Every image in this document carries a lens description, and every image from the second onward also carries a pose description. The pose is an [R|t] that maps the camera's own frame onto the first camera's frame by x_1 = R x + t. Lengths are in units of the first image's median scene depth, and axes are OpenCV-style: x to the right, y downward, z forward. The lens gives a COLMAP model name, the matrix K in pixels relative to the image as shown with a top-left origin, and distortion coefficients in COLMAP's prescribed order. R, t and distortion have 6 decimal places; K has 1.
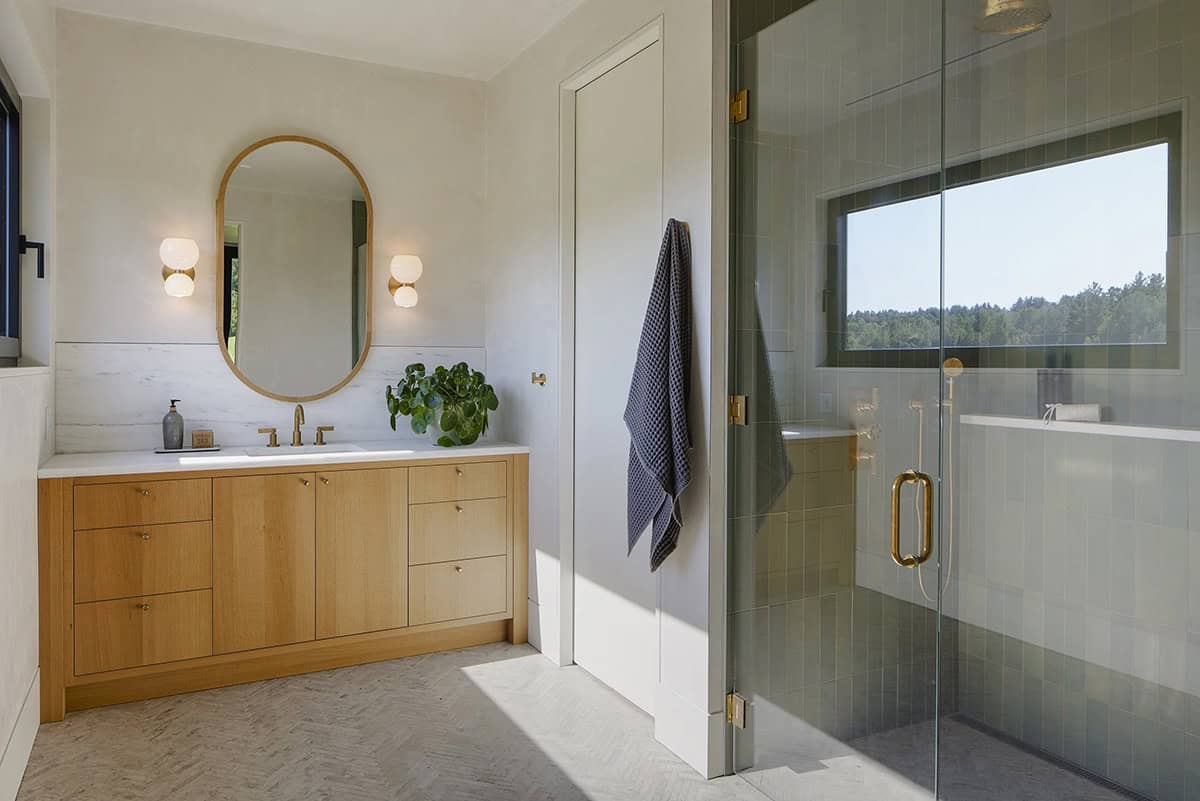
lens RADIAL K [[797.9, 0, 596.8], [0, 797.9, 368.3], [0, 0, 1]] dist [-0.003954, -0.002688]
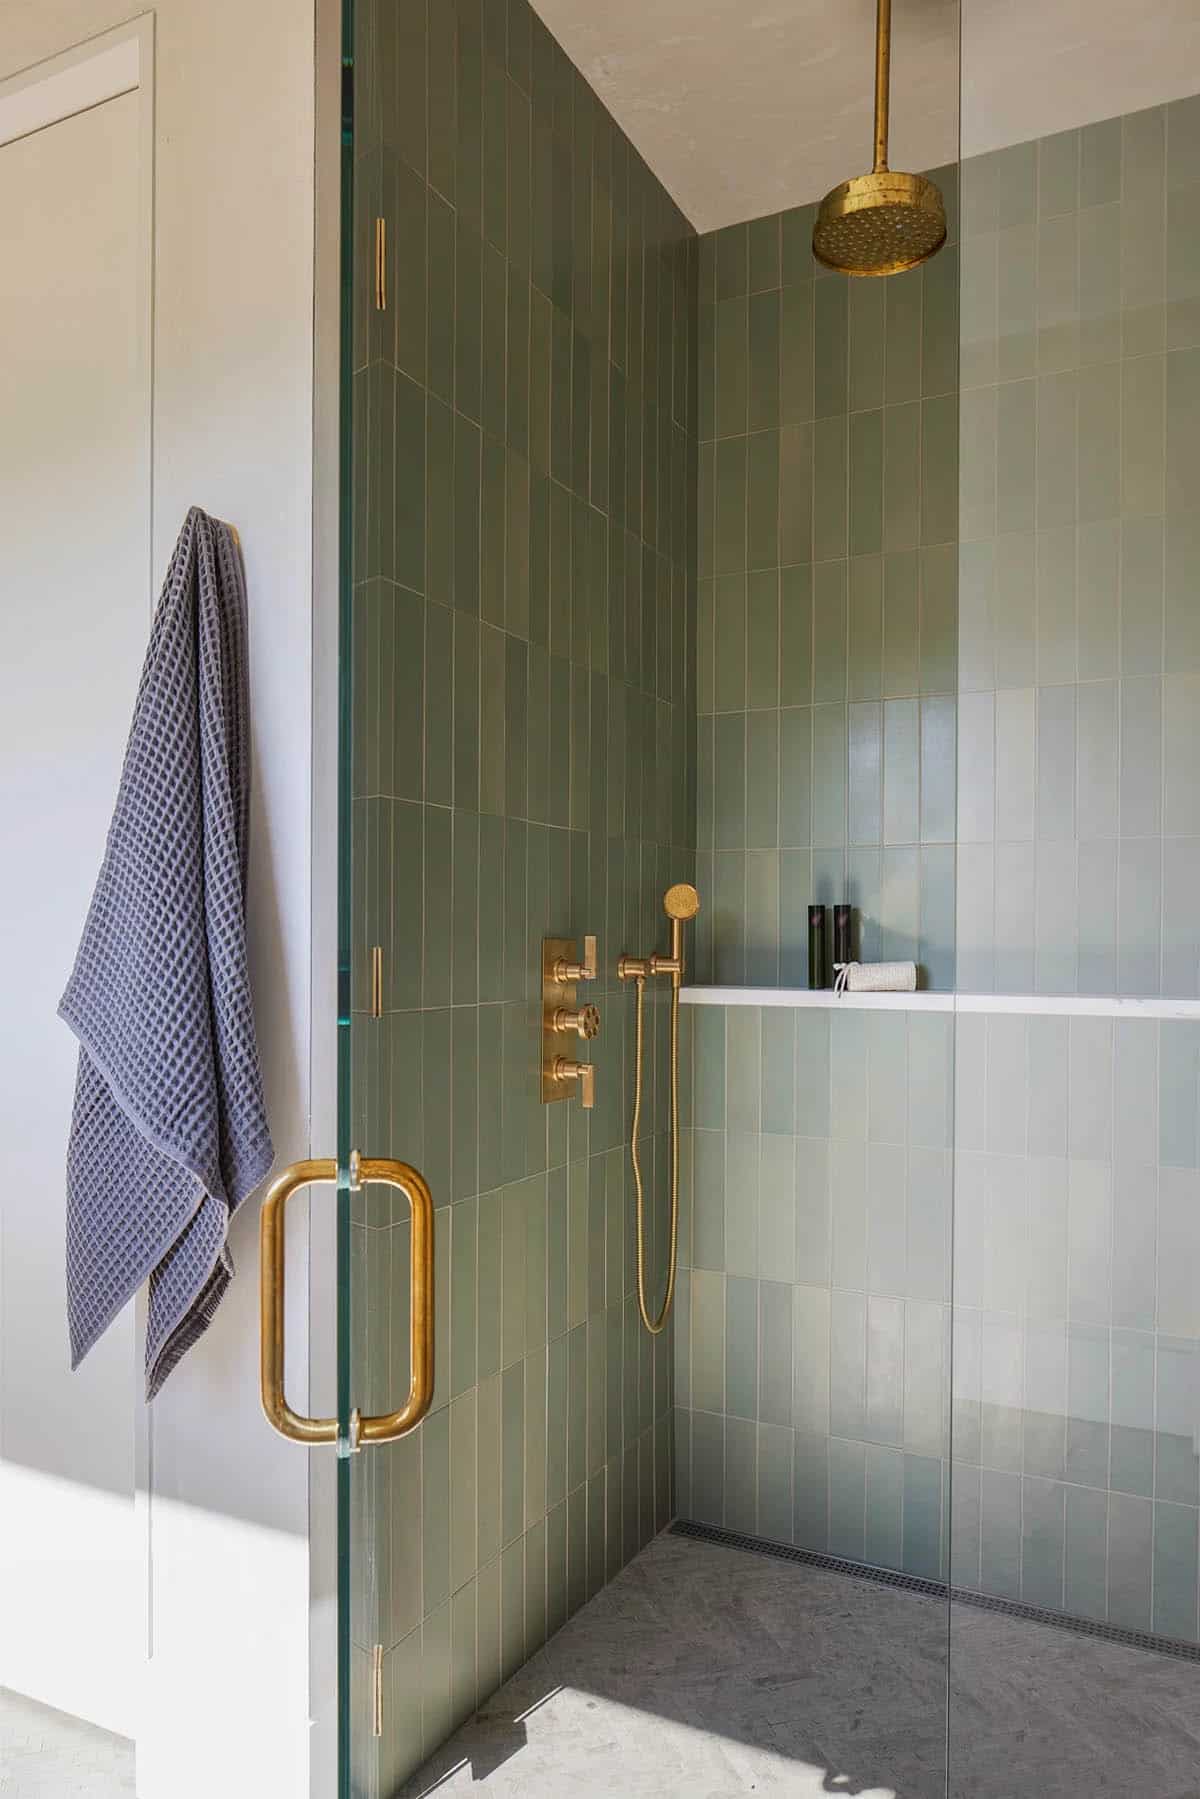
lens RADIAL K [[1196.2, 0, 604.1], [0, 1196.2, 944.2], [0, 0, 1]] dist [-0.003954, -0.002688]
pose [[0.824849, -0.002386, 0.565349, -0.076098], [0.002867, 0.999996, 0.000038, 0.031391], [-0.565347, 0.001590, 0.824852, 0.386611]]
